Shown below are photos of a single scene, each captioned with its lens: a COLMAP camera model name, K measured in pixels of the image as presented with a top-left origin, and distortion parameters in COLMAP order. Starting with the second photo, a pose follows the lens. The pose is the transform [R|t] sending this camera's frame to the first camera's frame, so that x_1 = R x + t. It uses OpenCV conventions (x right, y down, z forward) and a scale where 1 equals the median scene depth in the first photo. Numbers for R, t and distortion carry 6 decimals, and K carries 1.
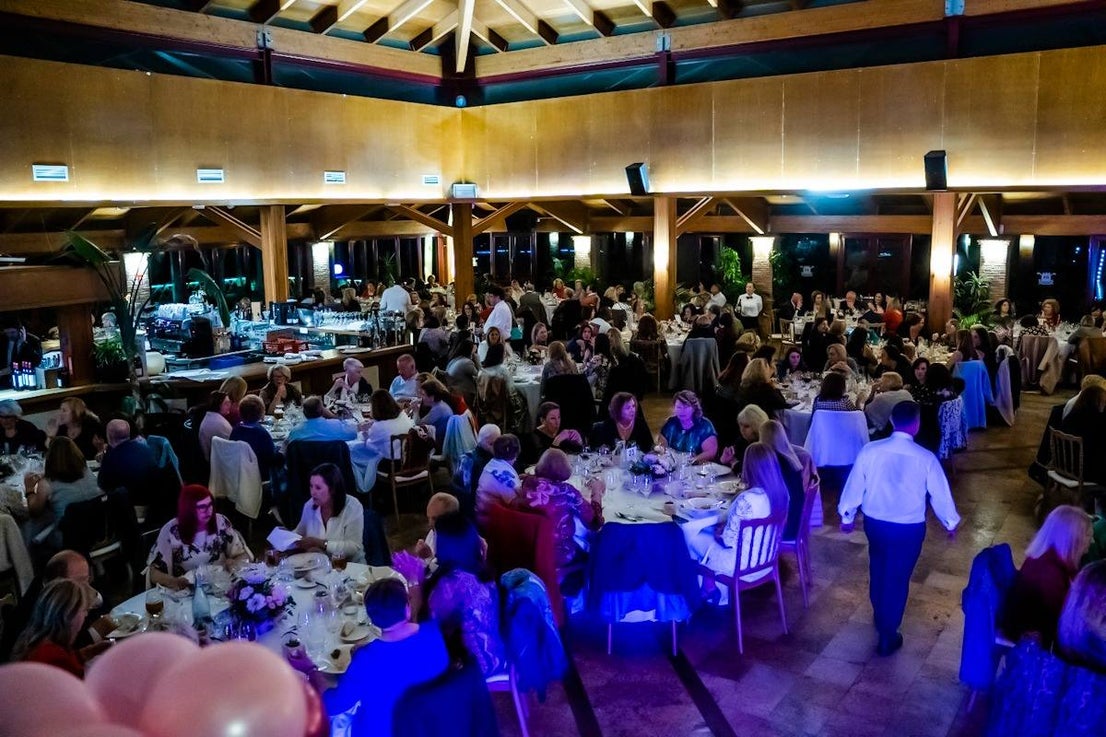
lens RADIAL K [[943.6, 0, 553.0], [0, 943.6, 368.5], [0, 0, 1]] dist [-0.048417, 0.010968]
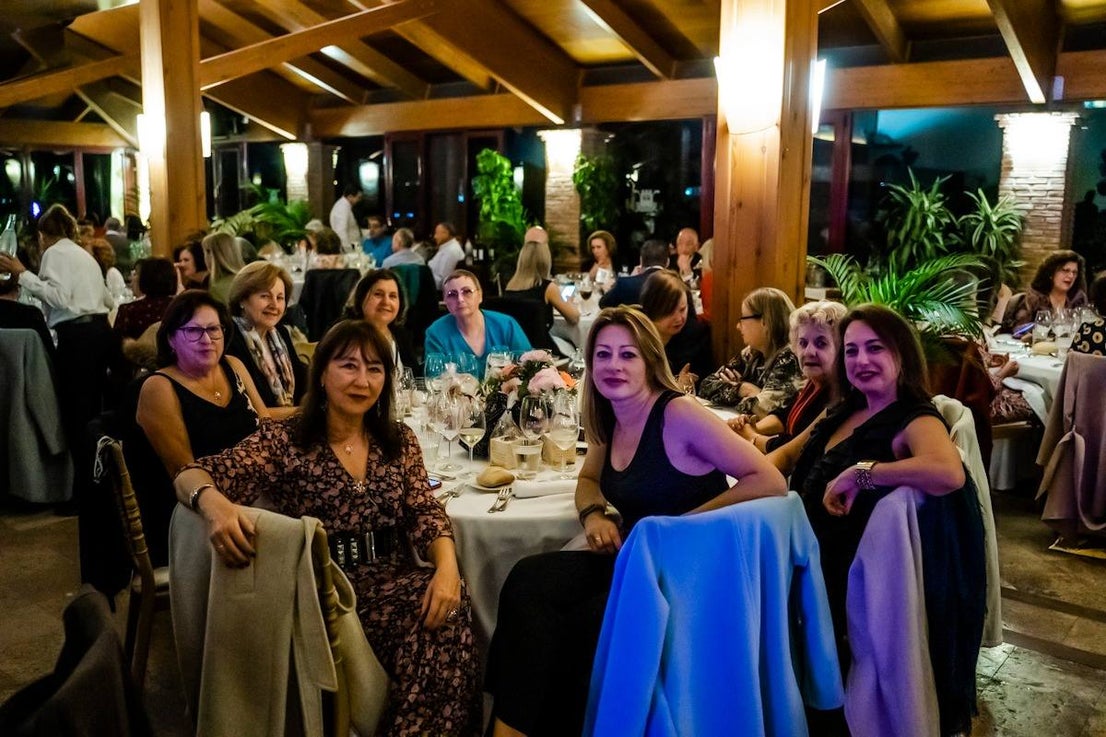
lens RADIAL K [[943.6, 0, 553.0], [0, 943.6, 368.5], [0, 0, 1]] dist [-0.048417, 0.010968]
pose [[0.992341, 0.043239, -0.115712, 0.281650], [-0.043096, 0.999064, 0.003739, -0.017528], [0.115766, 0.001276, 0.993276, 0.513566]]
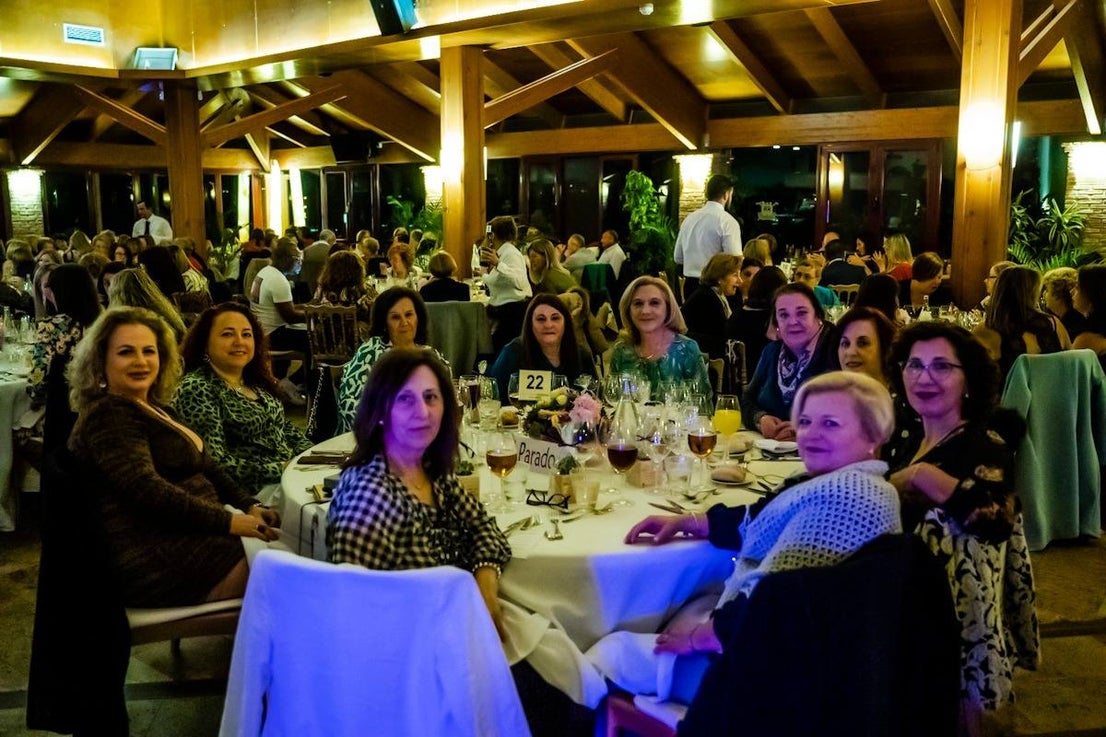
lens RADIAL K [[943.6, 0, 553.0], [0, 943.6, 368.5], [0, 0, 1]] dist [-0.048417, 0.010968]
pose [[0.997476, 0.018795, -0.068472, 0.176463], [-0.019460, 0.999770, -0.009055, 0.004678], [0.068286, 0.010365, 0.997612, 0.393564]]
